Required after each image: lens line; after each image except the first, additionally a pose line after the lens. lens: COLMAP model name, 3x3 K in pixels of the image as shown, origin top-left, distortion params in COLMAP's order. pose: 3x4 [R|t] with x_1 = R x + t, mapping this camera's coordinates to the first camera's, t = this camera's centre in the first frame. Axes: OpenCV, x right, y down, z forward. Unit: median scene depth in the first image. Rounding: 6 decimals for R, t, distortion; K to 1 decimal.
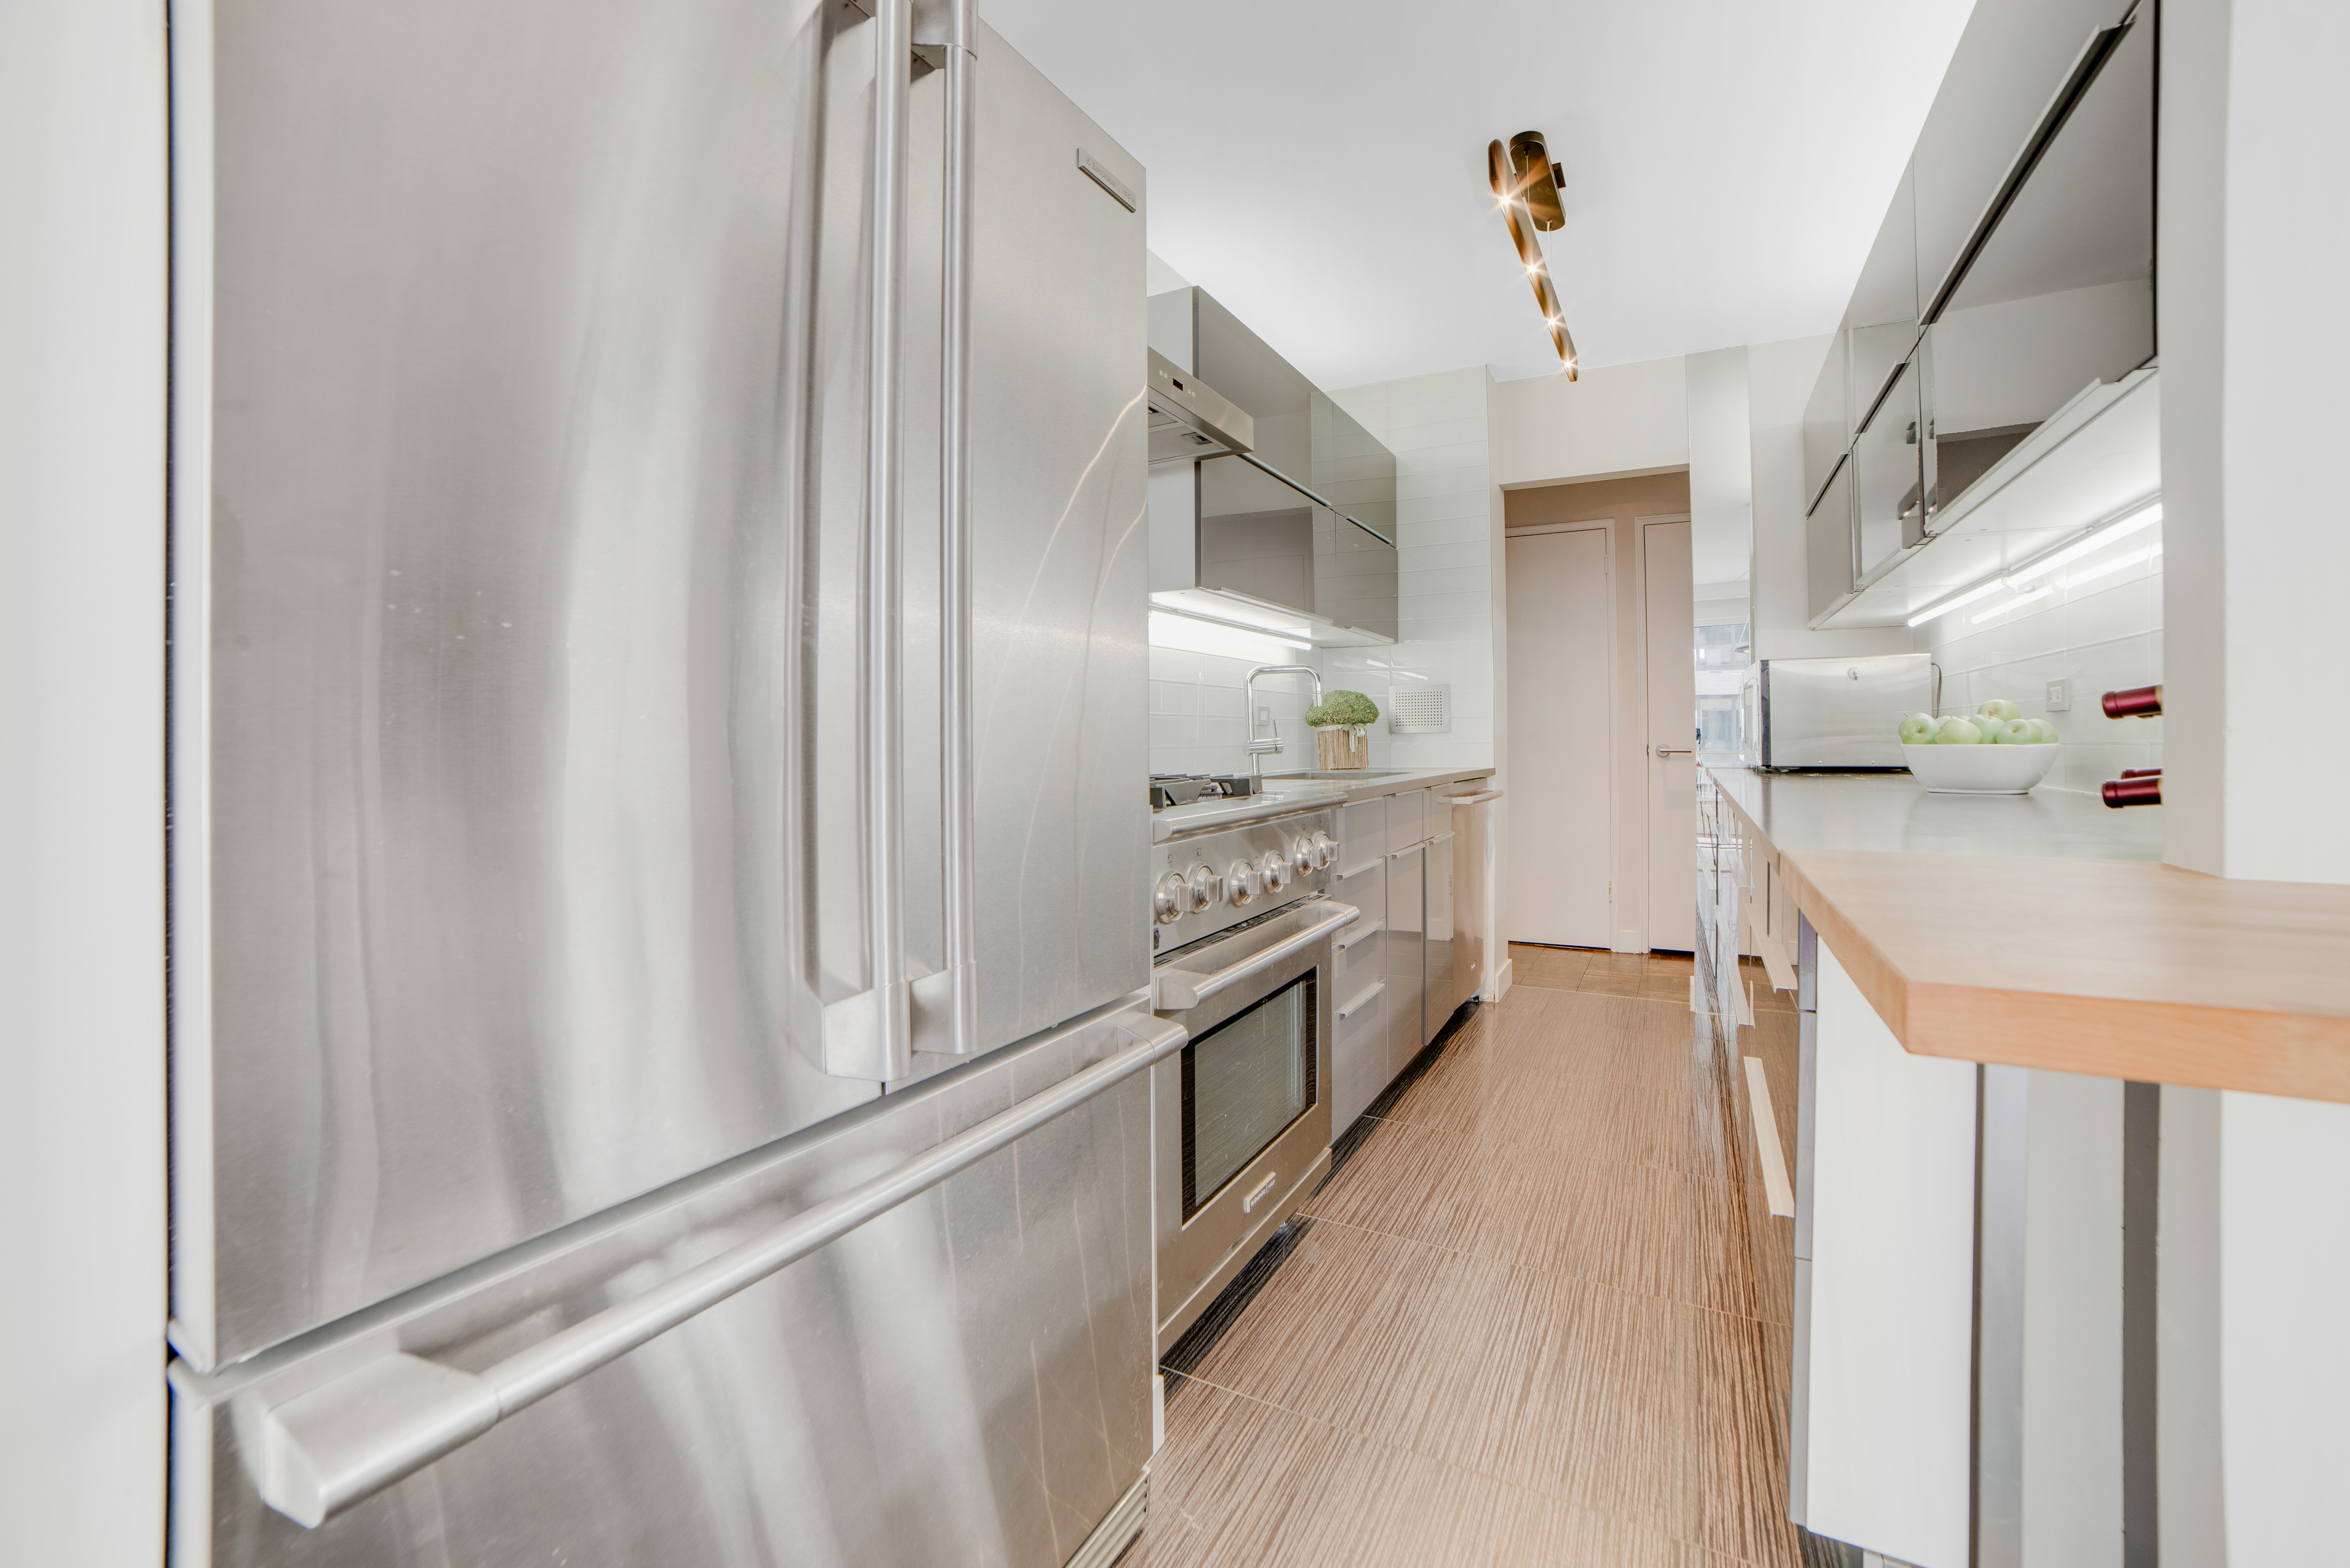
lens RADIAL K [[915.8, 0, 1175.7], [0, 915.8, 738.1], [0, 0, 1]] dist [-0.000913, -0.000029]
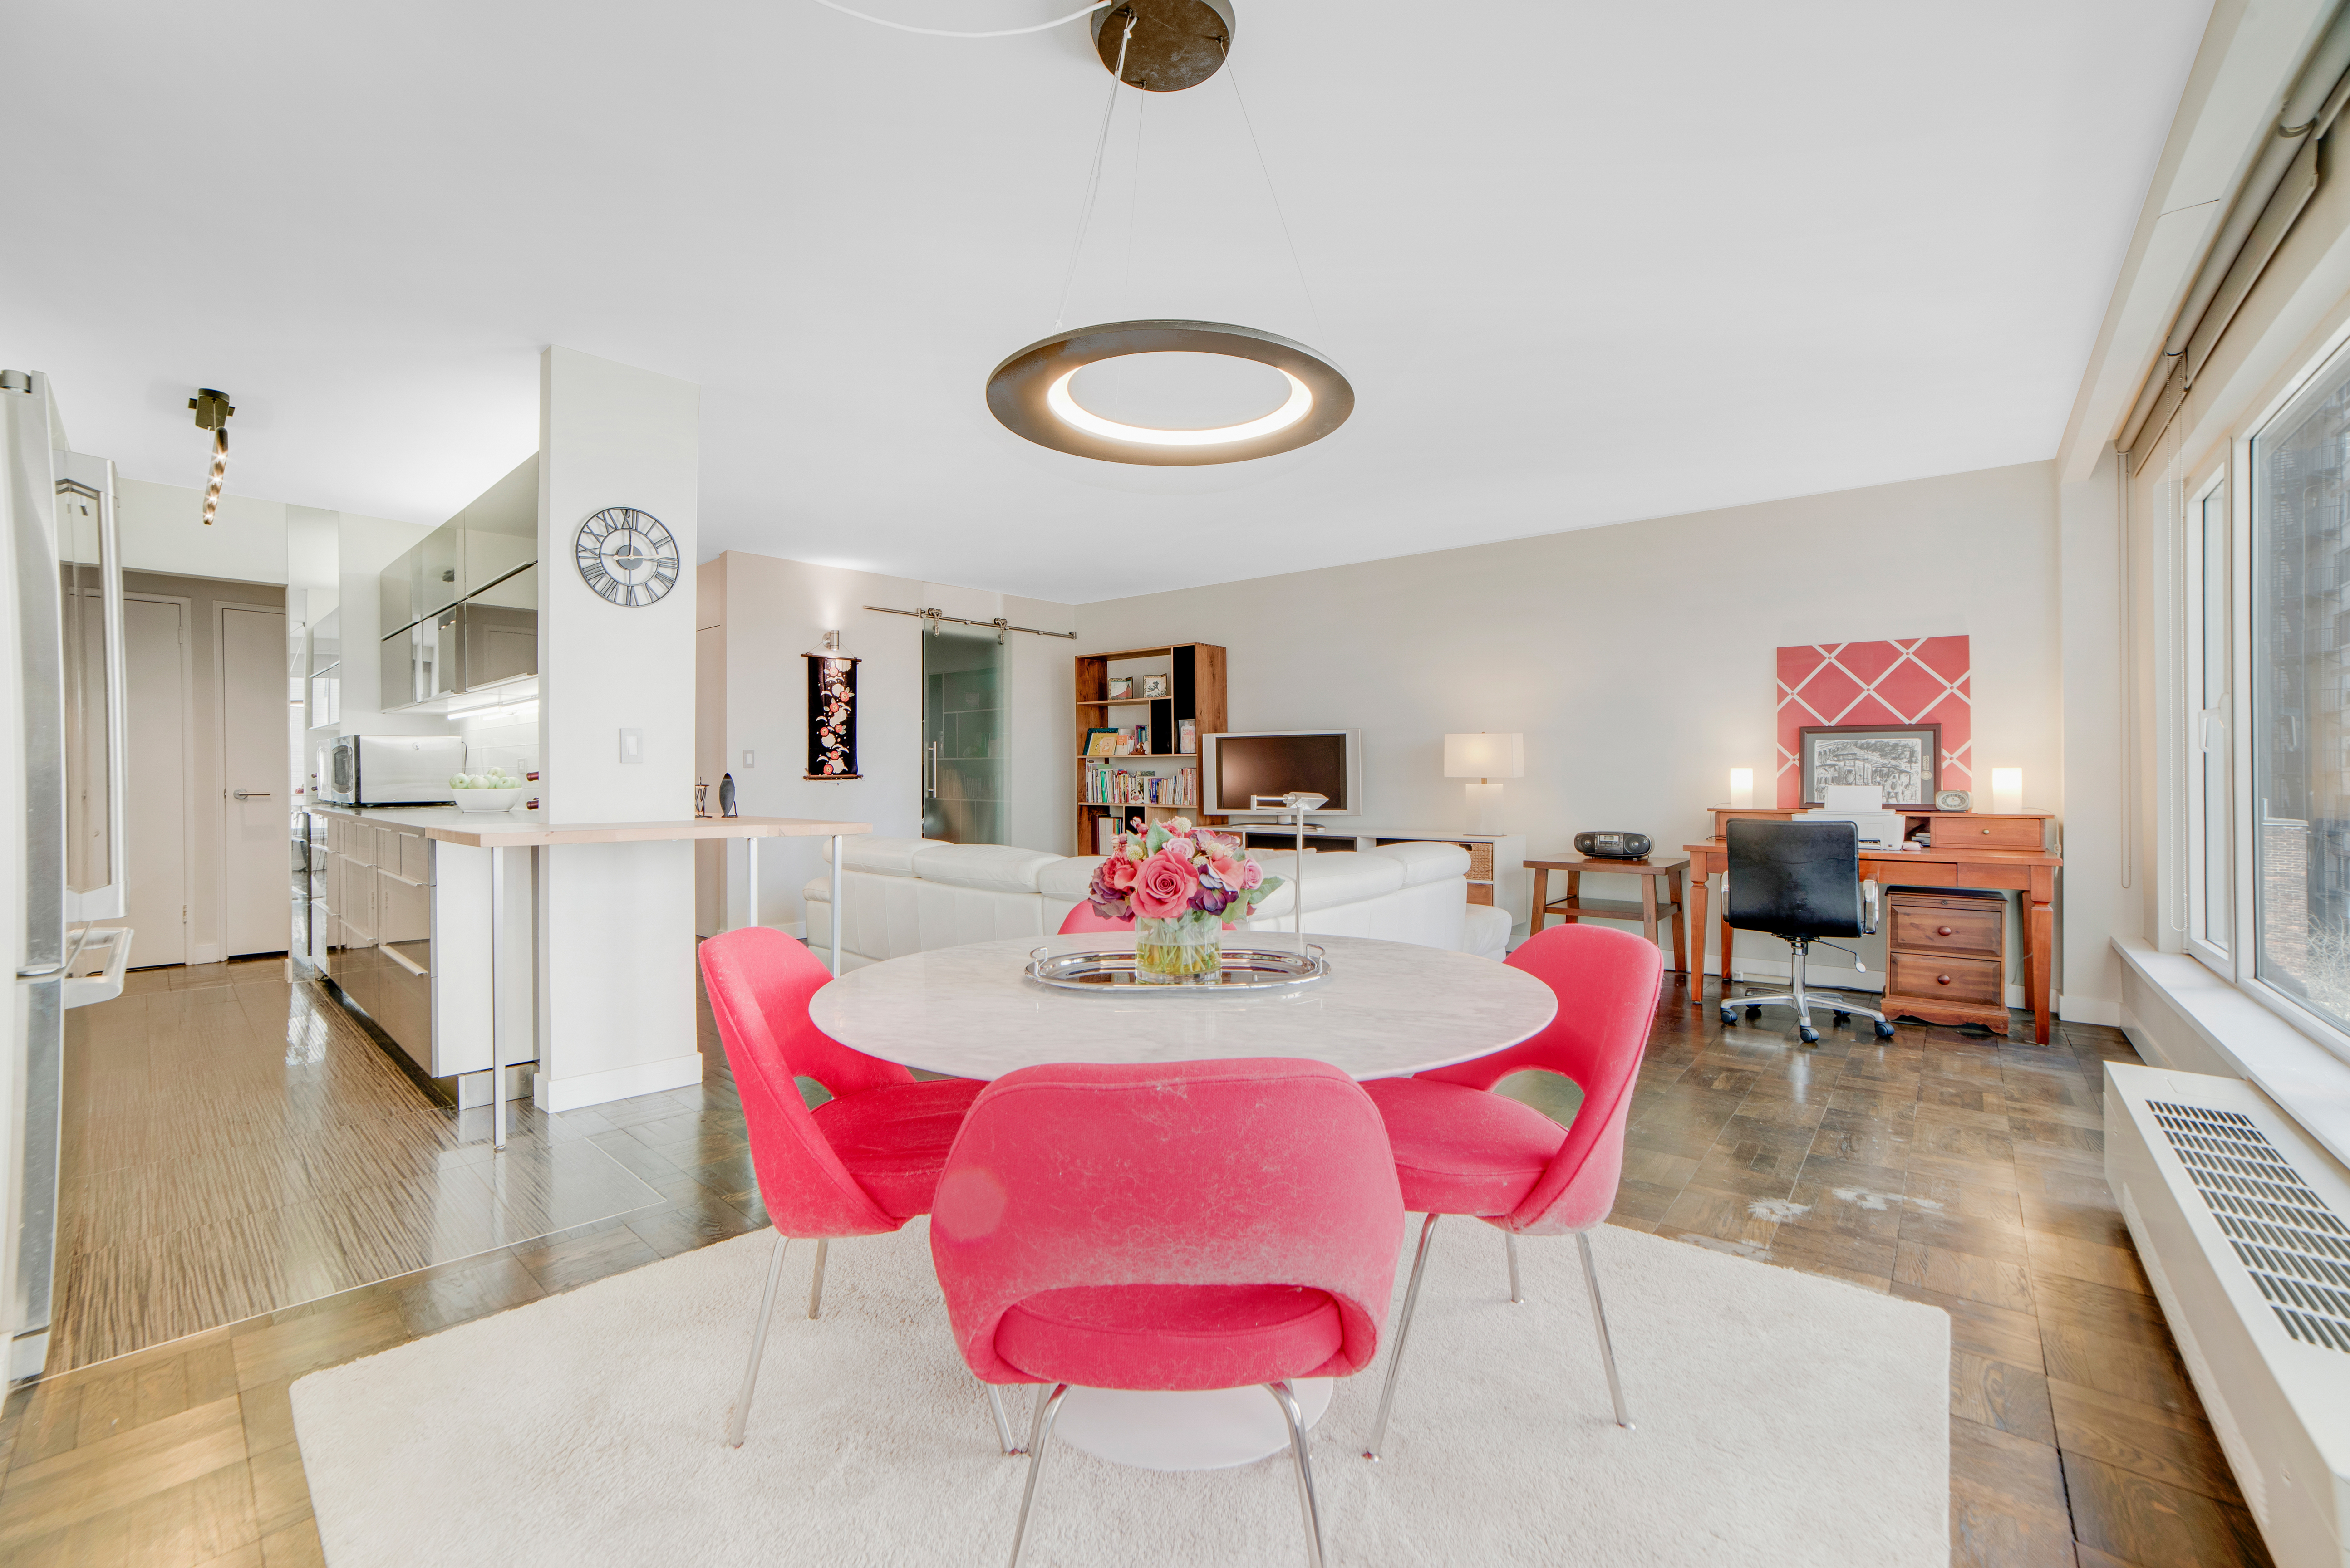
lens RADIAL K [[899.3, 0, 1175.0], [0, 899.3, 784.0], [0, 0, 1]] dist [-0.001040, -0.000111]
pose [[0.194621, 0.008668, 0.980840, -0.589196], [-0.009382, 0.999932, -0.006975, -0.003993], [-0.980834, -0.007845, 0.194689, -0.669278]]
